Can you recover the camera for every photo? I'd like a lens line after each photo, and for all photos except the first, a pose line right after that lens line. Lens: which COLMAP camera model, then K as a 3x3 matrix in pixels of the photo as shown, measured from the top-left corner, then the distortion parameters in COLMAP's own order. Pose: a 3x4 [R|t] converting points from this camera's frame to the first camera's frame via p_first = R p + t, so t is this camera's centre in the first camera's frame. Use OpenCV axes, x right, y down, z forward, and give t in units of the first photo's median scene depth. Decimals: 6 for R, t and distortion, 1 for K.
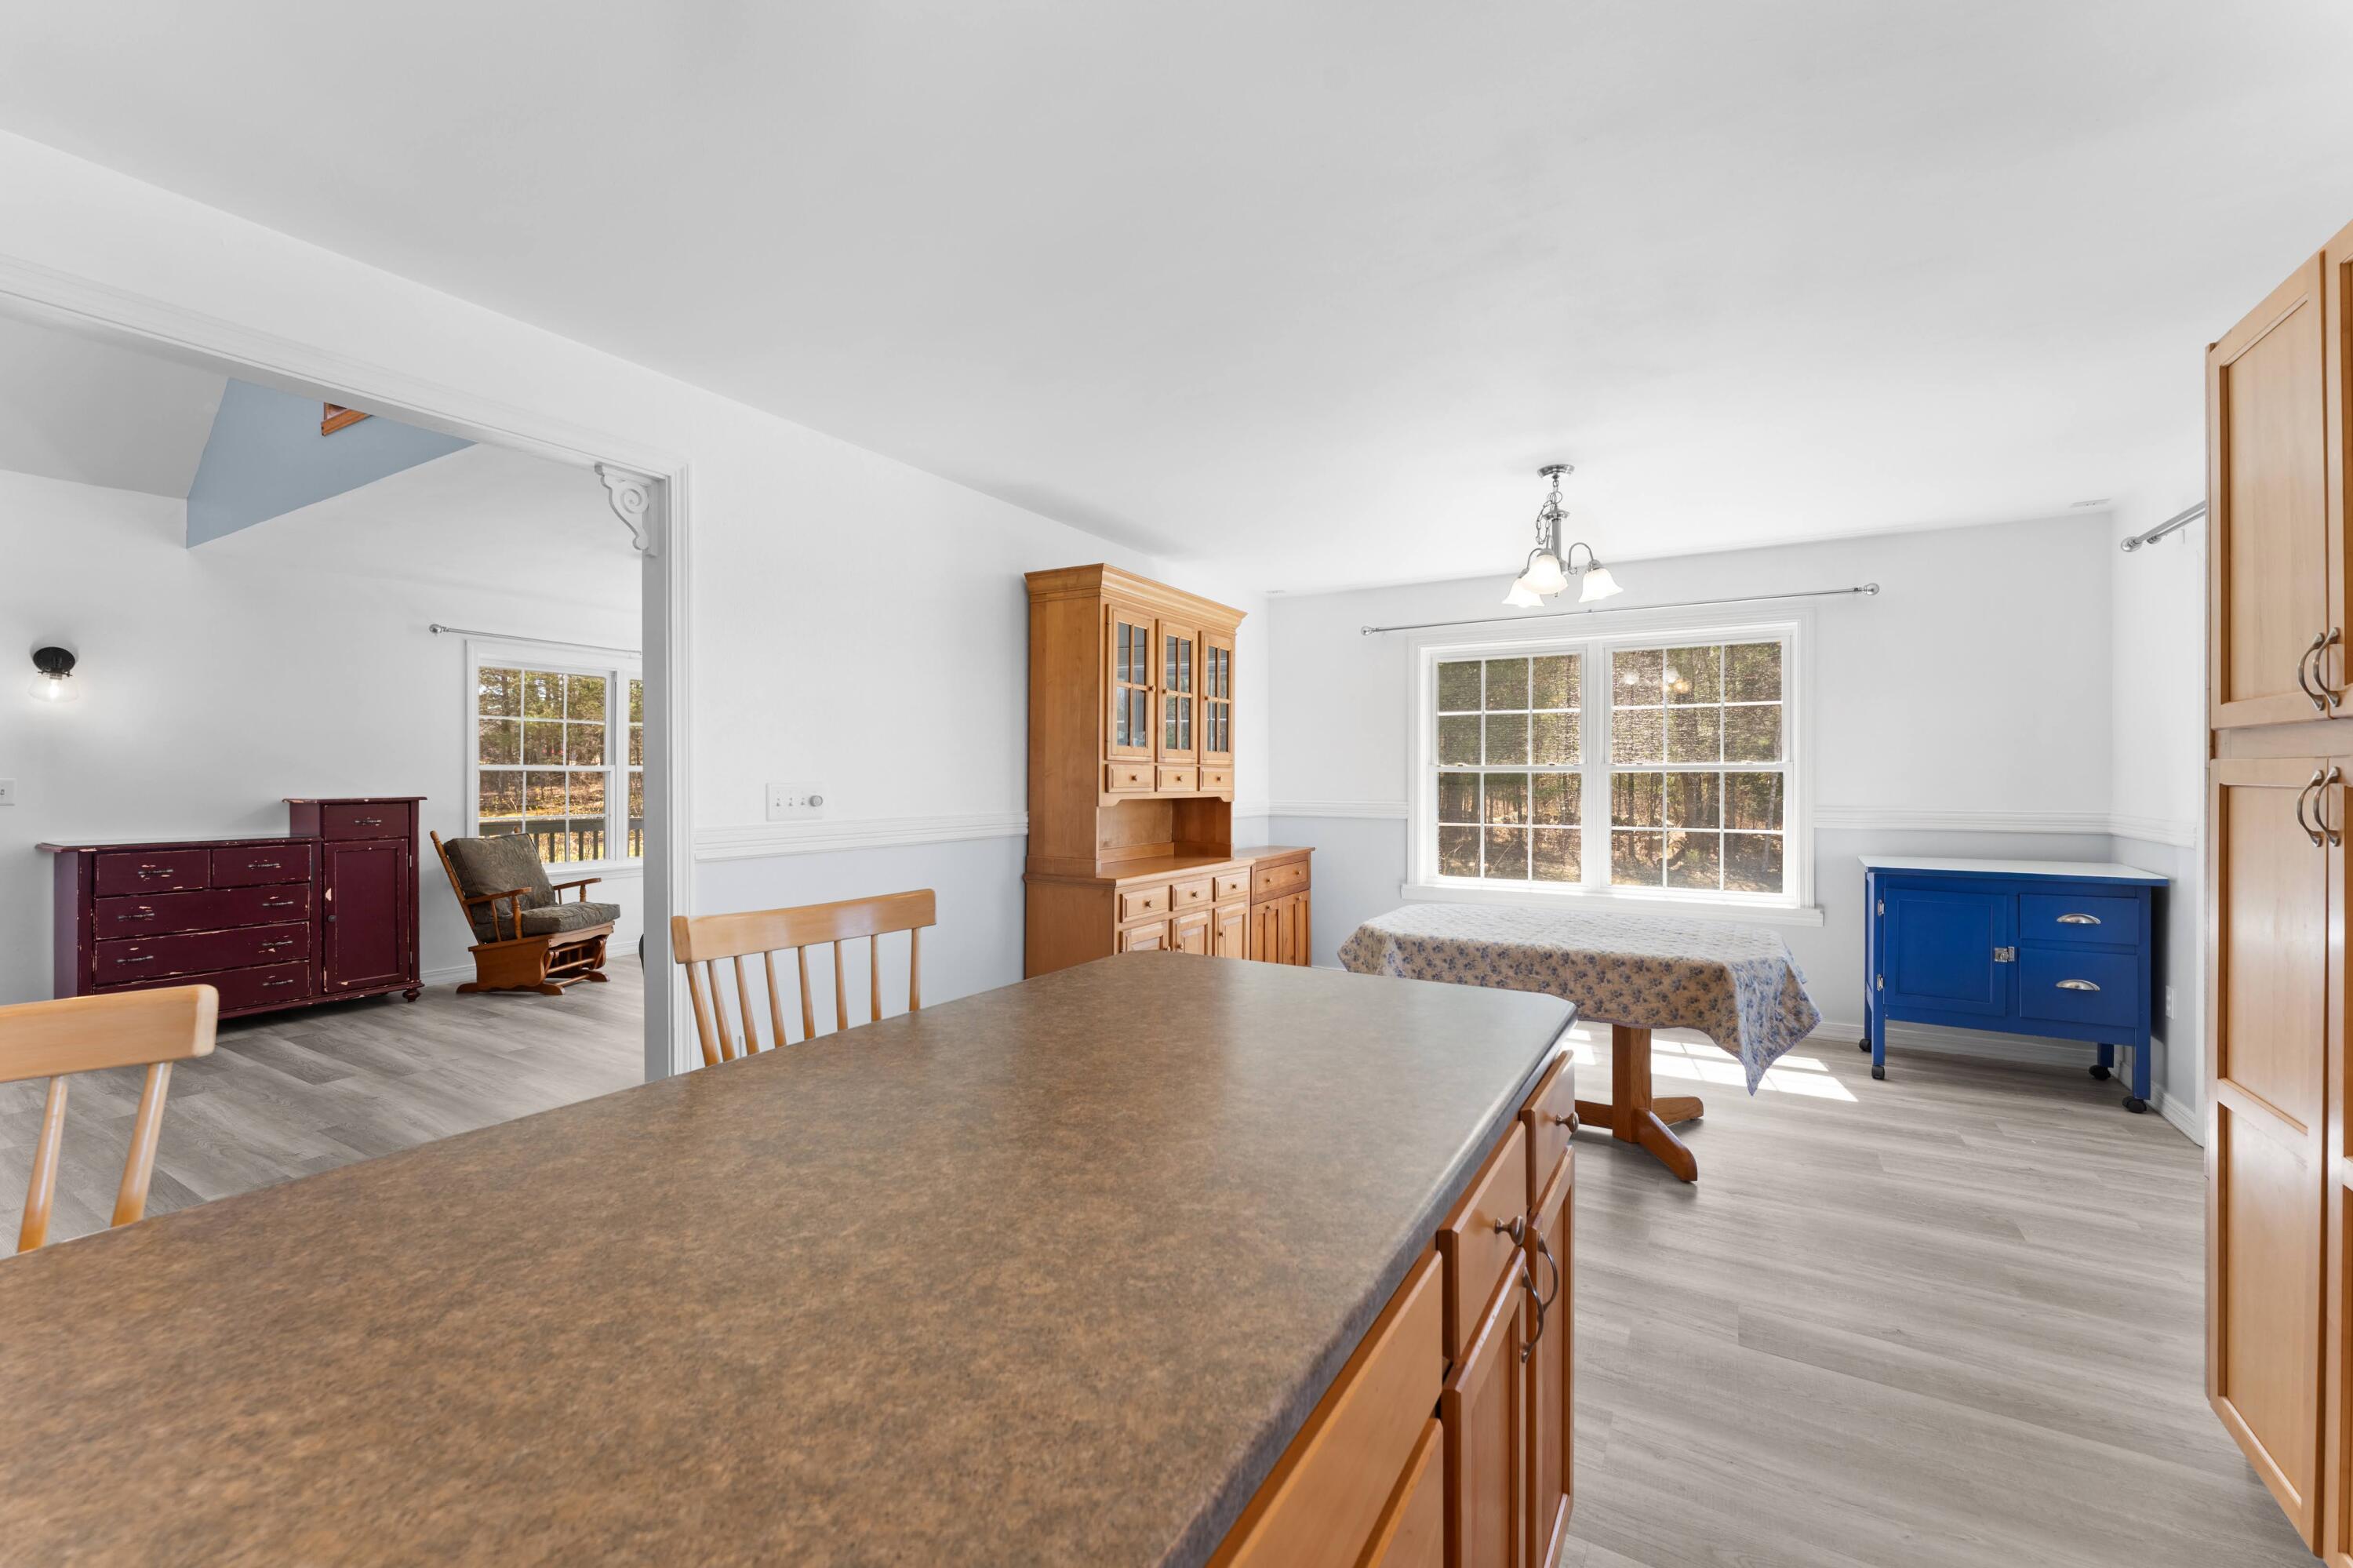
lens RADIAL K [[944.2, 0, 1181.1], [0, 944.2, 779.4], [0, 0, 1]] dist [0.003225, -0.000280]
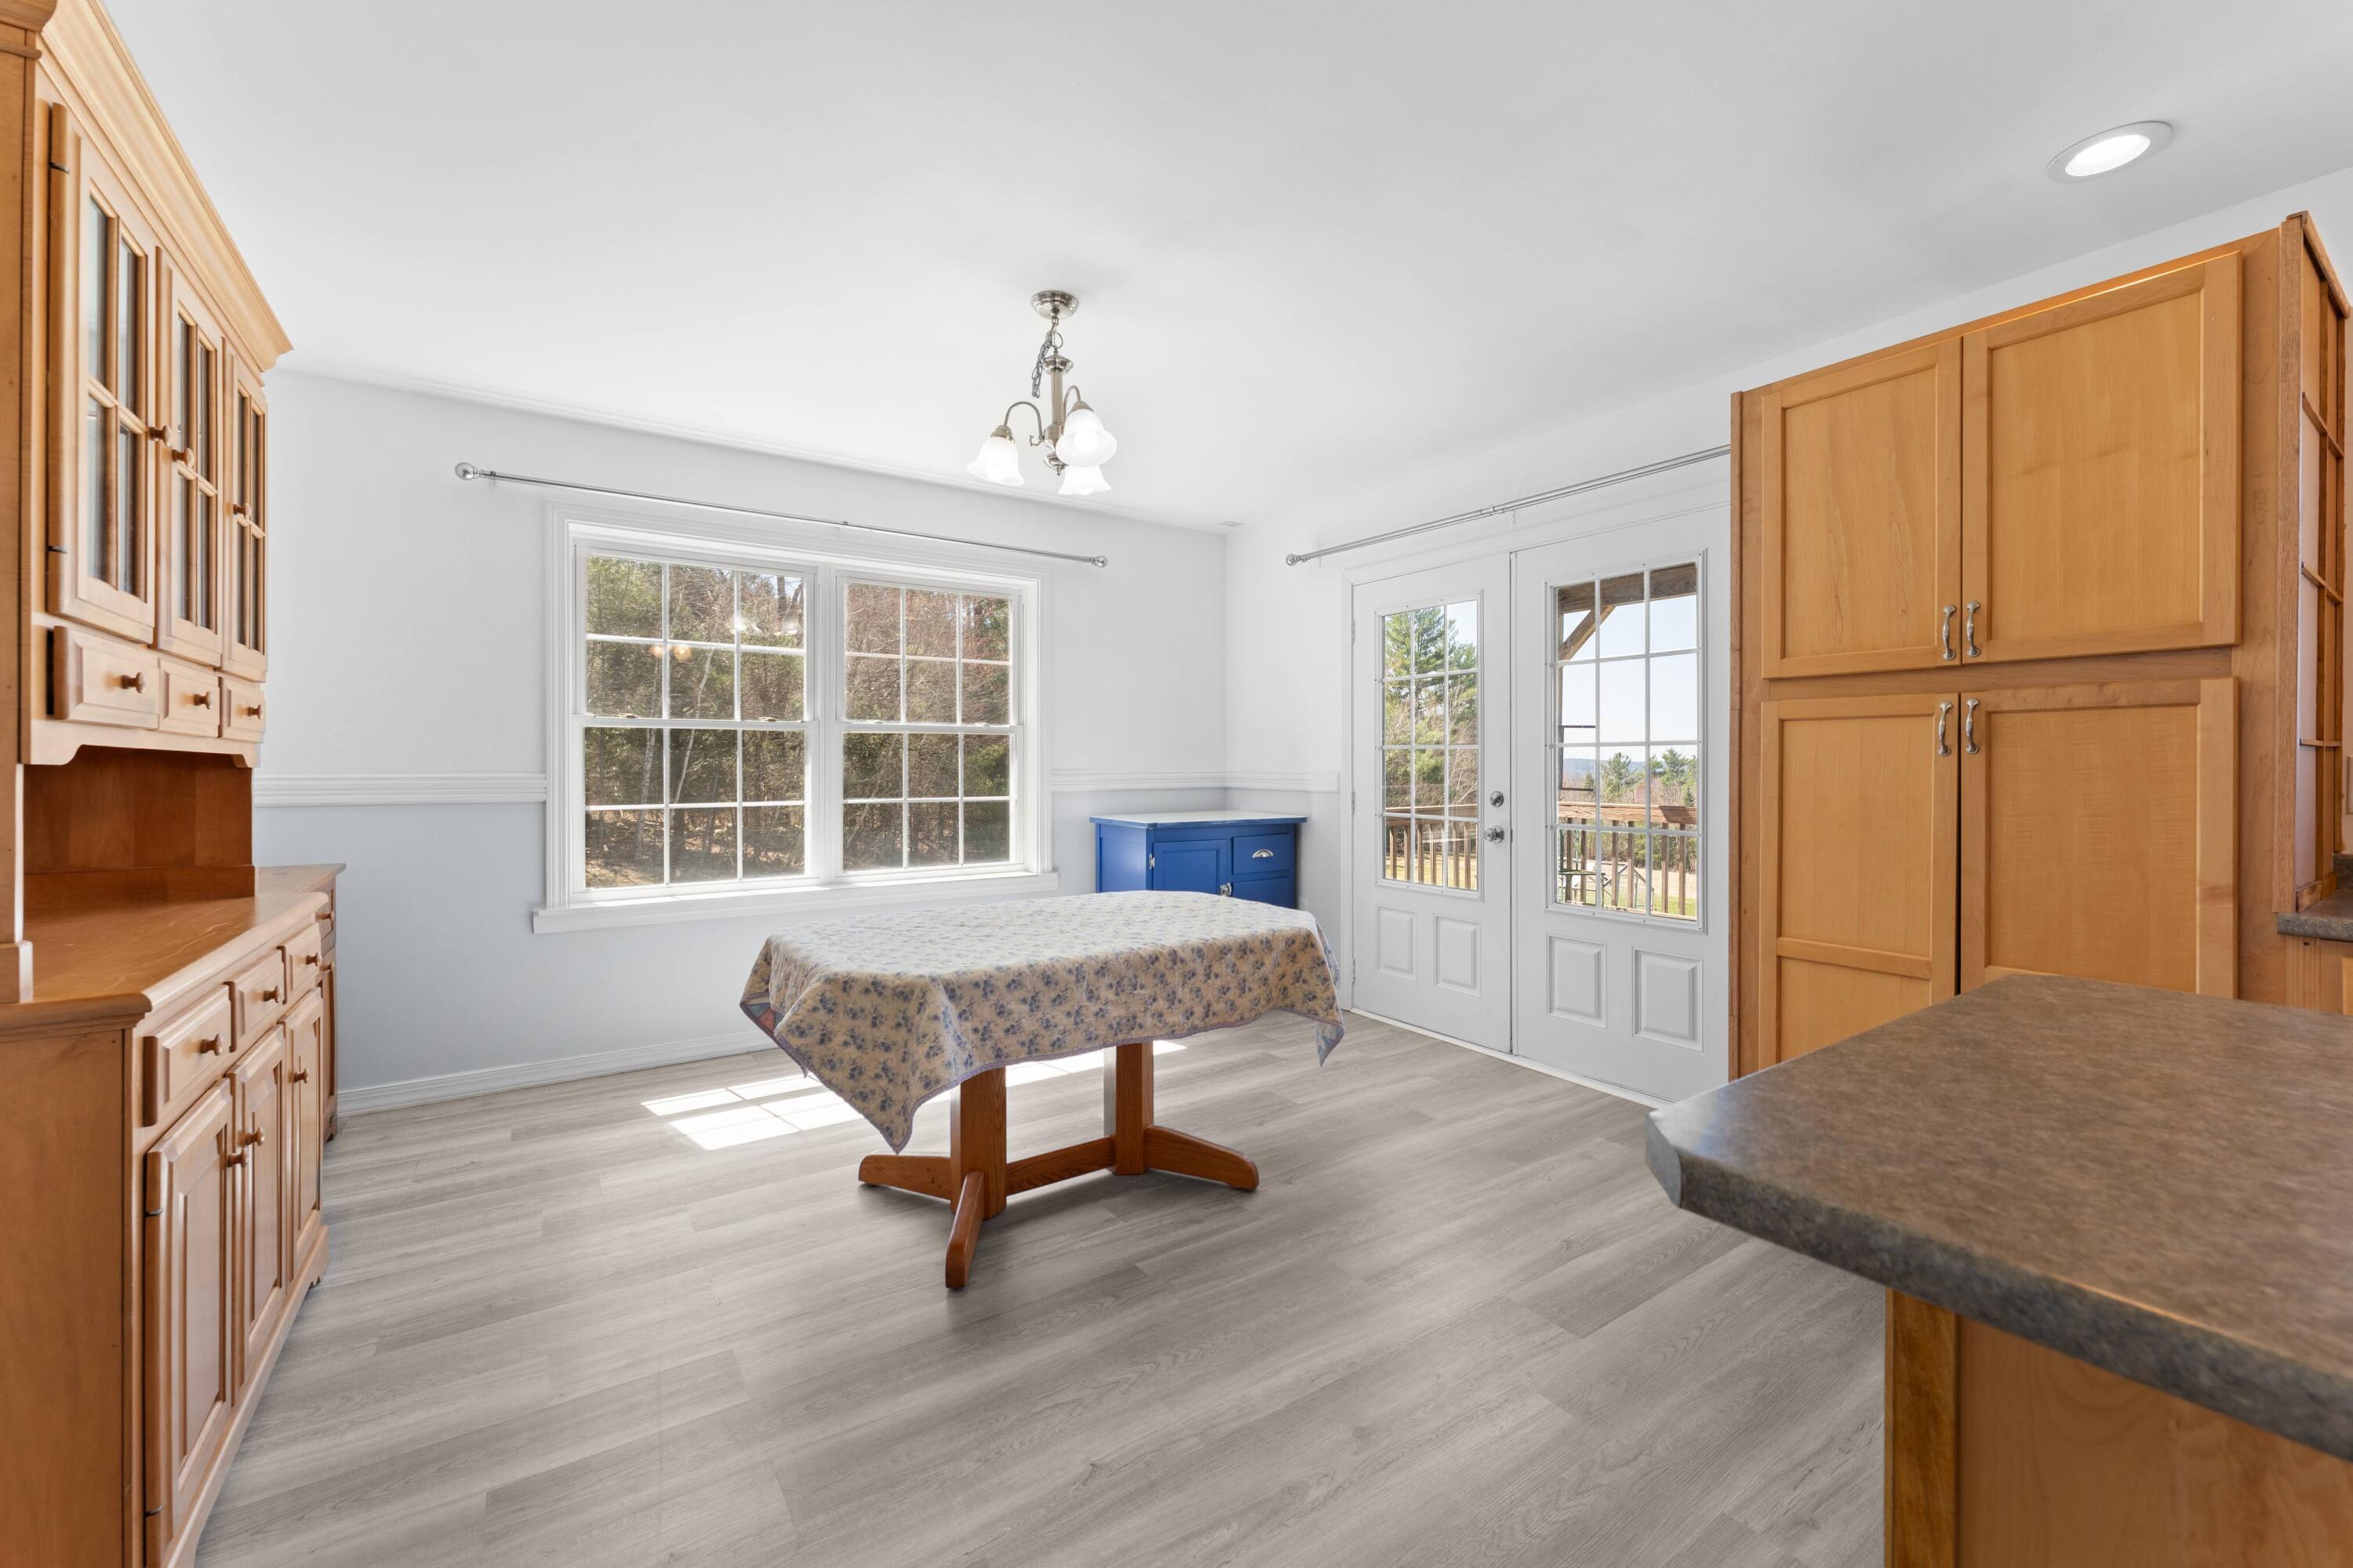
lens RADIAL K [[944.2, 0, 1179.0], [0, 944.2, 776.4], [0, 0, 1]] dist [0.003225, -0.000280]
pose [[0.413385, -0.009998, 0.910501, -0.209105], [0.002636, 0.999949, 0.009783, 0.030210], [-0.910552, -0.001644, 0.413390, 0.537294]]
